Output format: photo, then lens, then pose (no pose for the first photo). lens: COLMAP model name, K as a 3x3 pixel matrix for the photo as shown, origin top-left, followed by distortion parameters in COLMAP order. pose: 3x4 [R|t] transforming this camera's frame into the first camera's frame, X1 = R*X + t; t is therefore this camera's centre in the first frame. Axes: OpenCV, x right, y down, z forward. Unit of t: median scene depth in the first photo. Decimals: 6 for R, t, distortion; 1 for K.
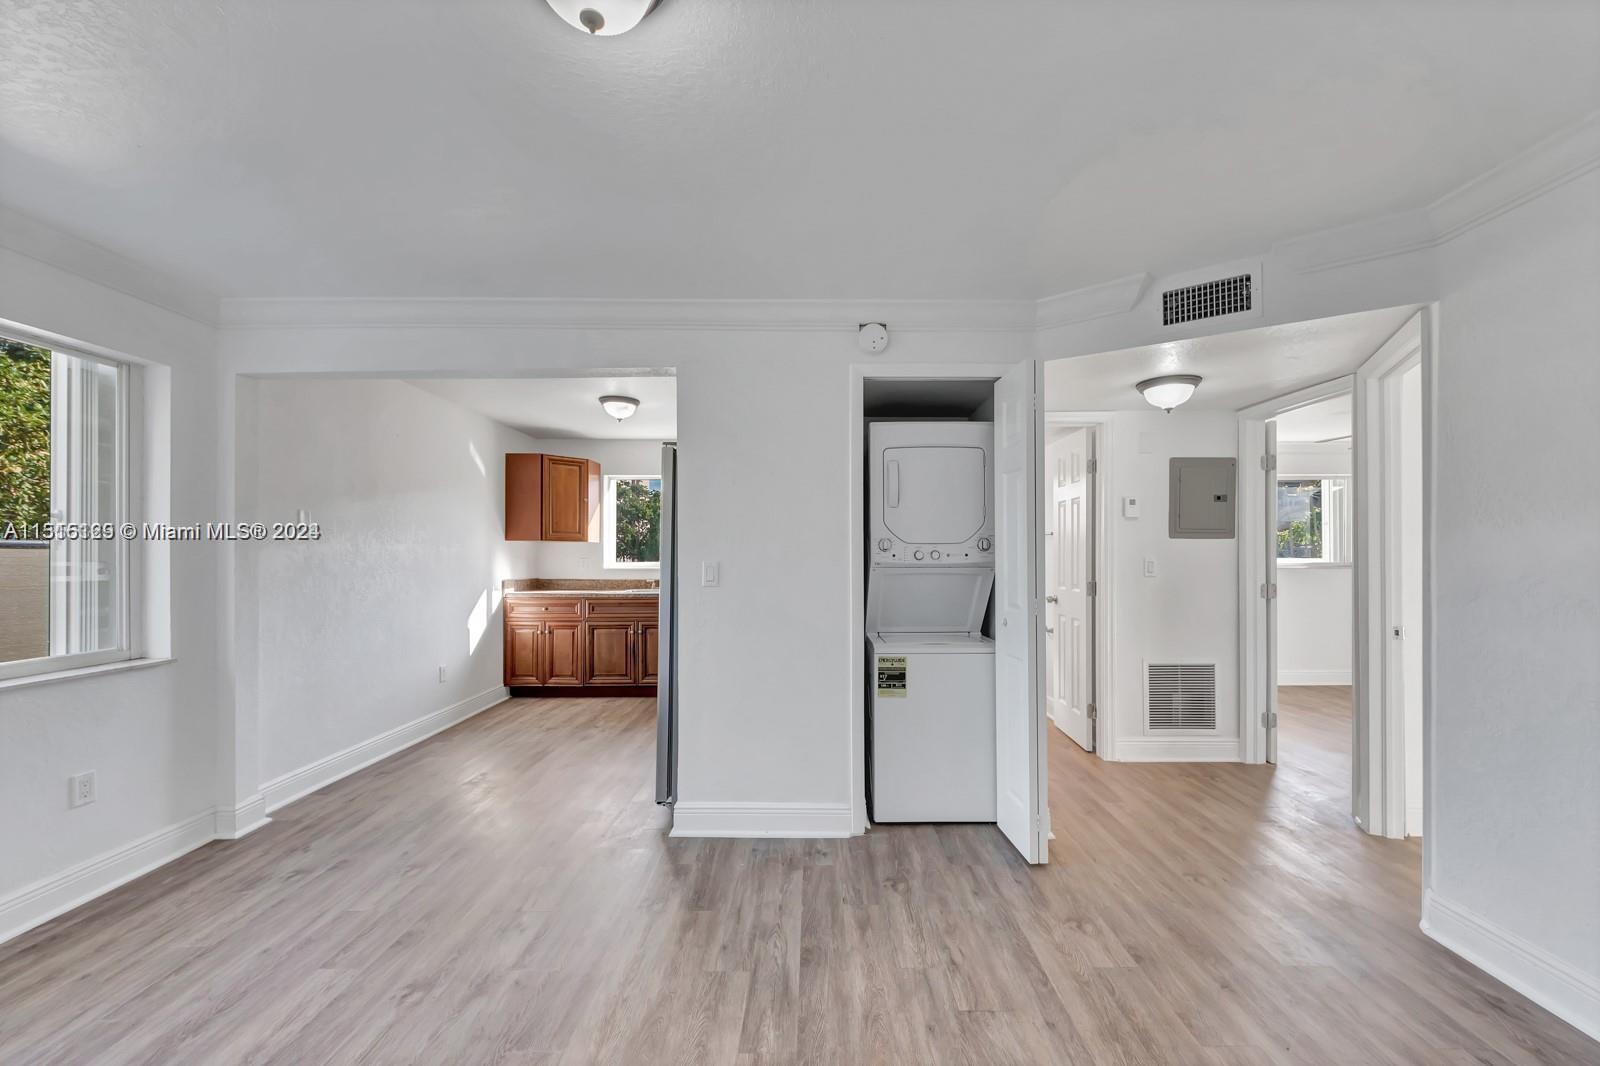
lens RADIAL K [[618.8, 0, 814.4], [0, 618.8, 546.7], [0, 0, 1]] dist [-0.000338, -0.000366]
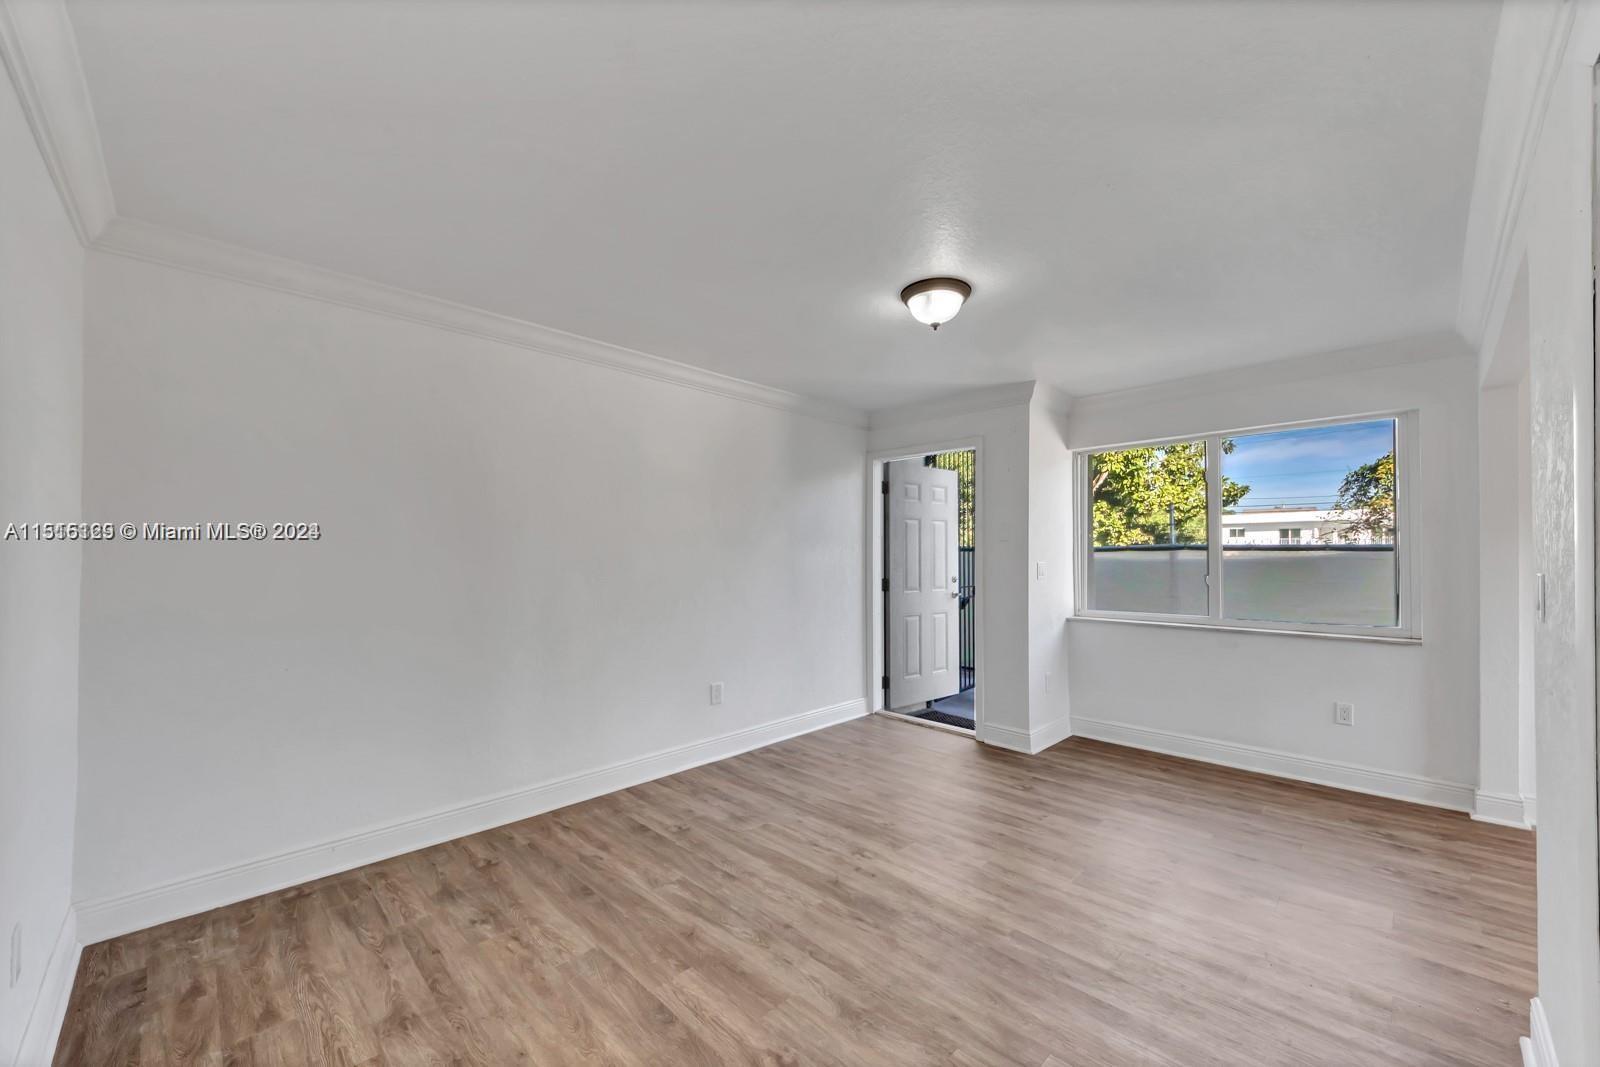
lens RADIAL K [[614.3, 0, 820.6], [0, 614.3, 554.2], [0, 0, 1]] dist [0.000254, -0.000212]
pose [[-0.686304, 0.000611, -0.727314, 0.665033], [0.009563, 0.999921, -0.008184, 0.003153], [0.727252, -0.012572, -0.686256, 0.944685]]
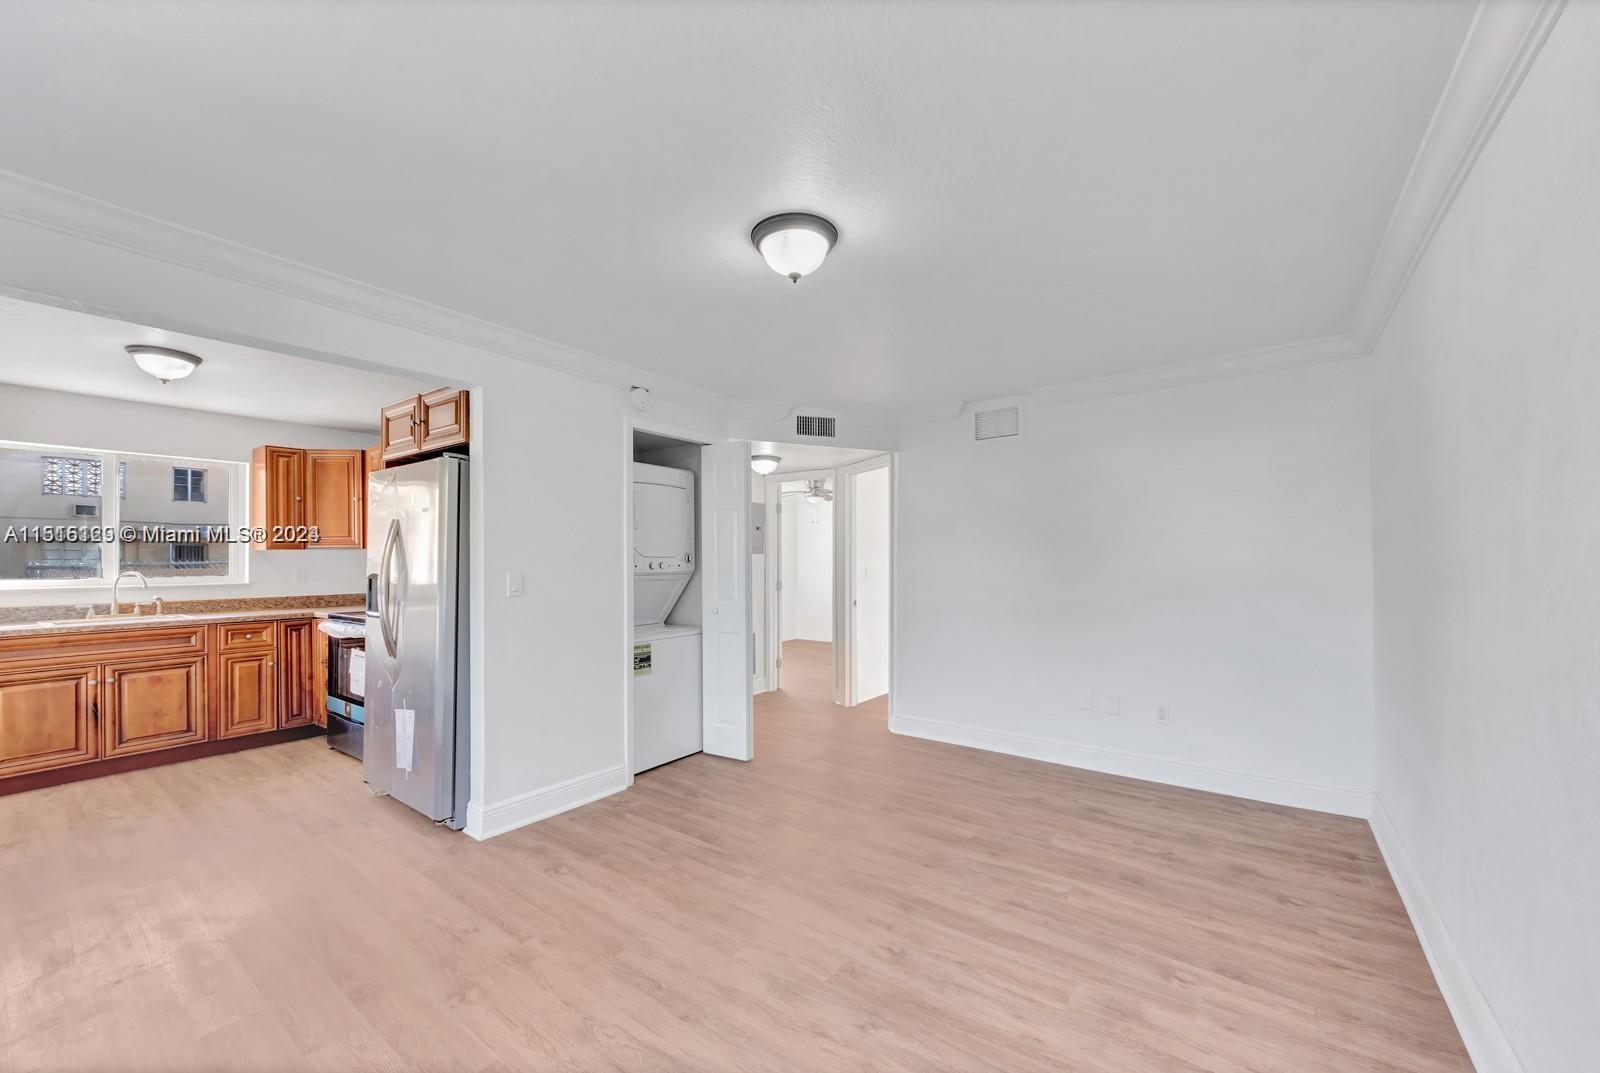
lens RADIAL K [[610.4, 0, 801.0], [0, 610.4, 549.4], [0, 0, 1]] dist [0.000648, -0.005109]
pose [[0.593686, 0.013247, 0.804588, -0.760628], [-0.005247, 0.999907, -0.012591, -0.008252], [-0.804680, 0.003254, 0.593700, -0.037211]]
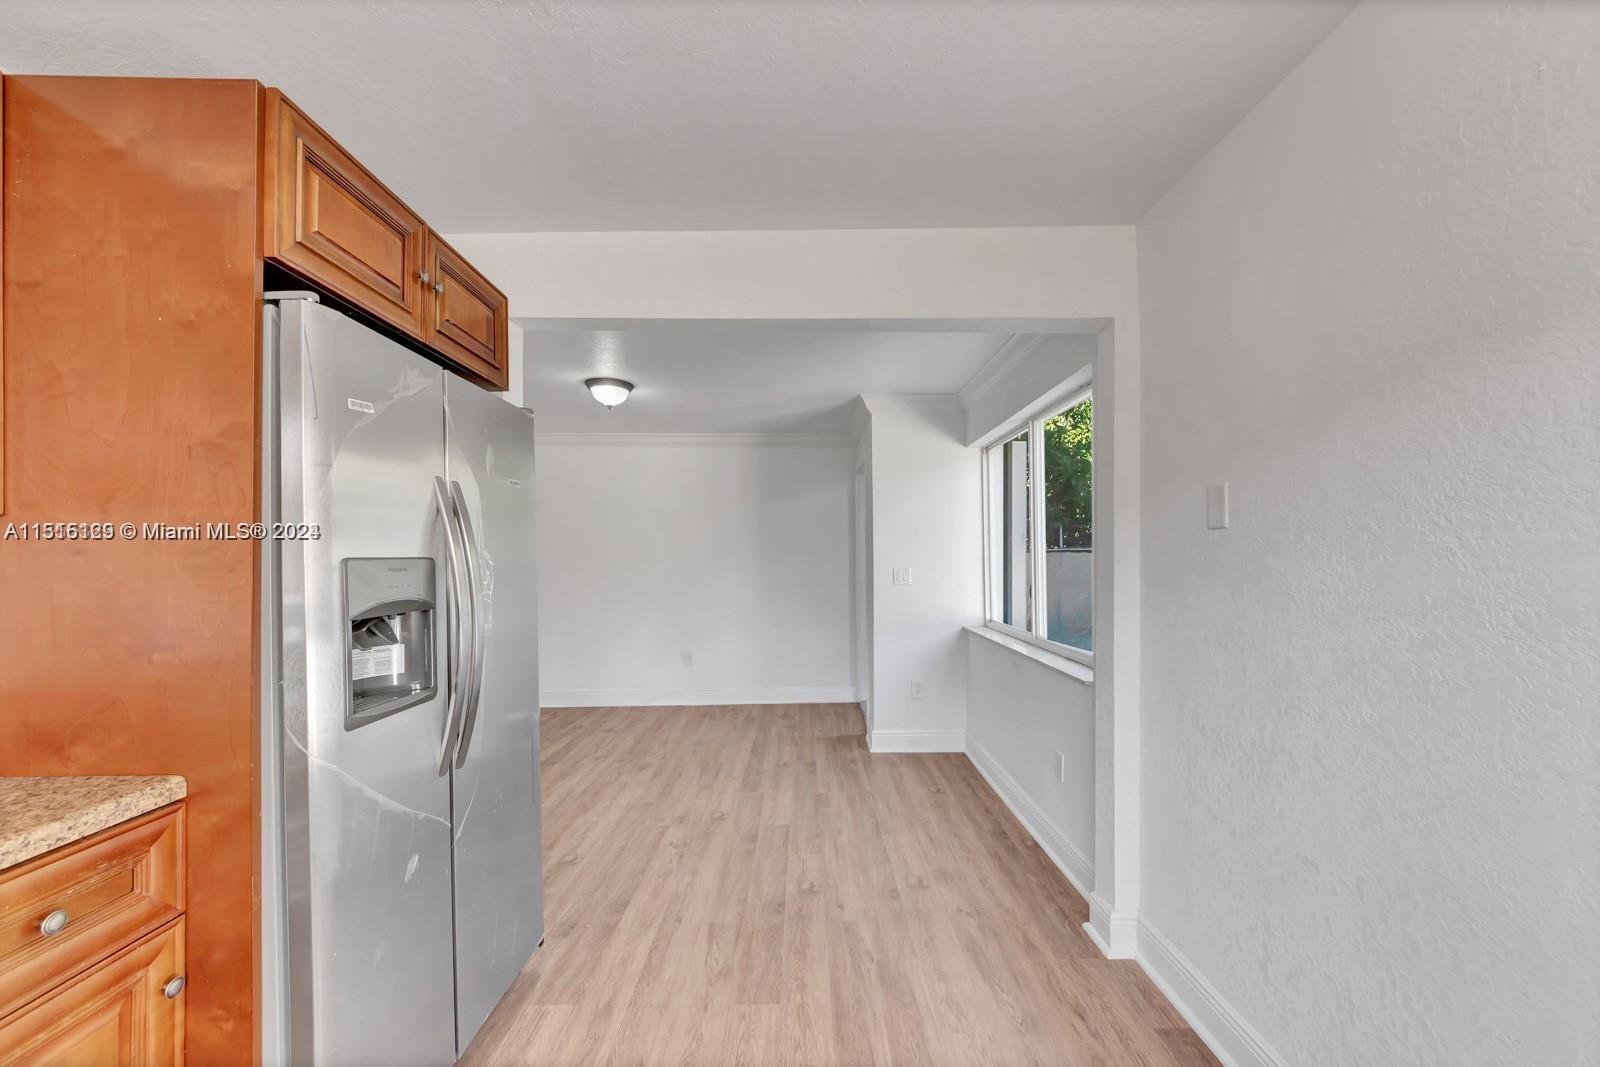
lens RADIAL K [[629.0, 0, 834.9], [0, 629.0, 551.4], [0, 0, 1]] dist [-0.000664, -0.000132]
pose [[-0.999216, 0.005710, -0.039184, -0.607038], [0.006343, 0.999851, -0.016059, -0.002547], [0.039087, -0.016295, -0.999103, 1.875001]]
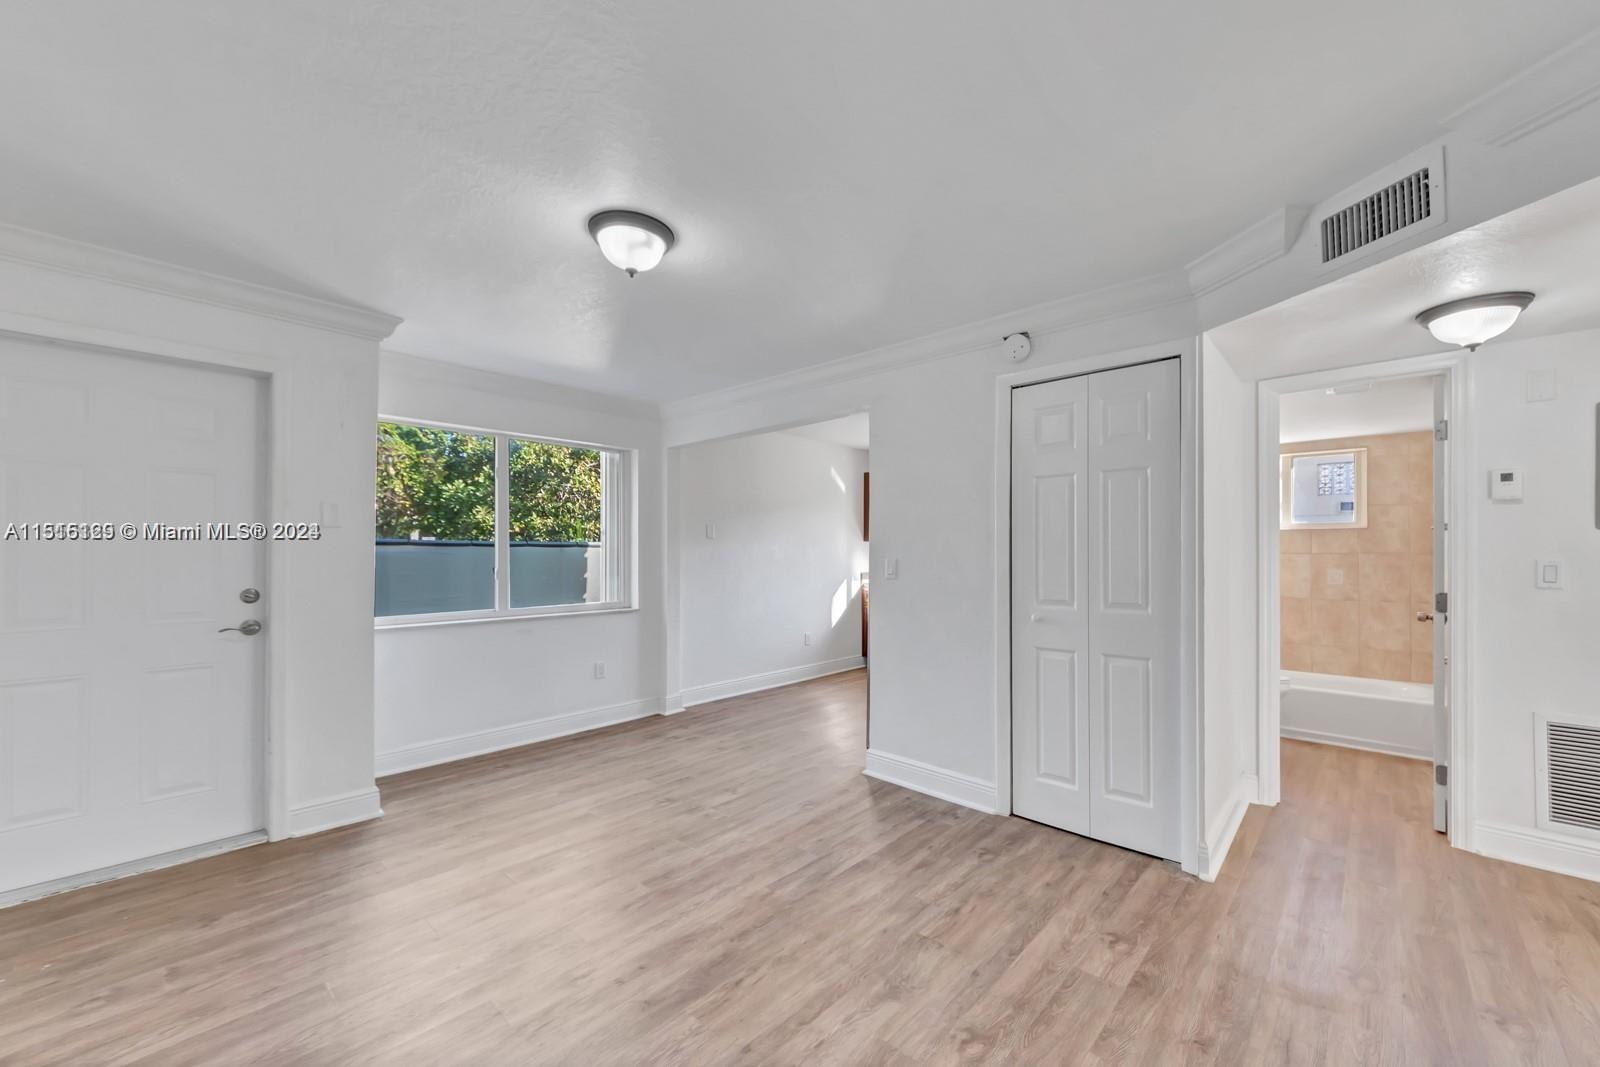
lens RADIAL K [[618.8, 0, 814.4], [0, 618.8, 547.2], [0, 0, 1]] dist [-0.000338, -0.000366]
pose [[0.744184, -0.003031, -0.667968, 0.560493], [0.004813, 0.999988, 0.000825, -0.000580], [0.667957, -0.003829, 0.744190, -0.015738]]
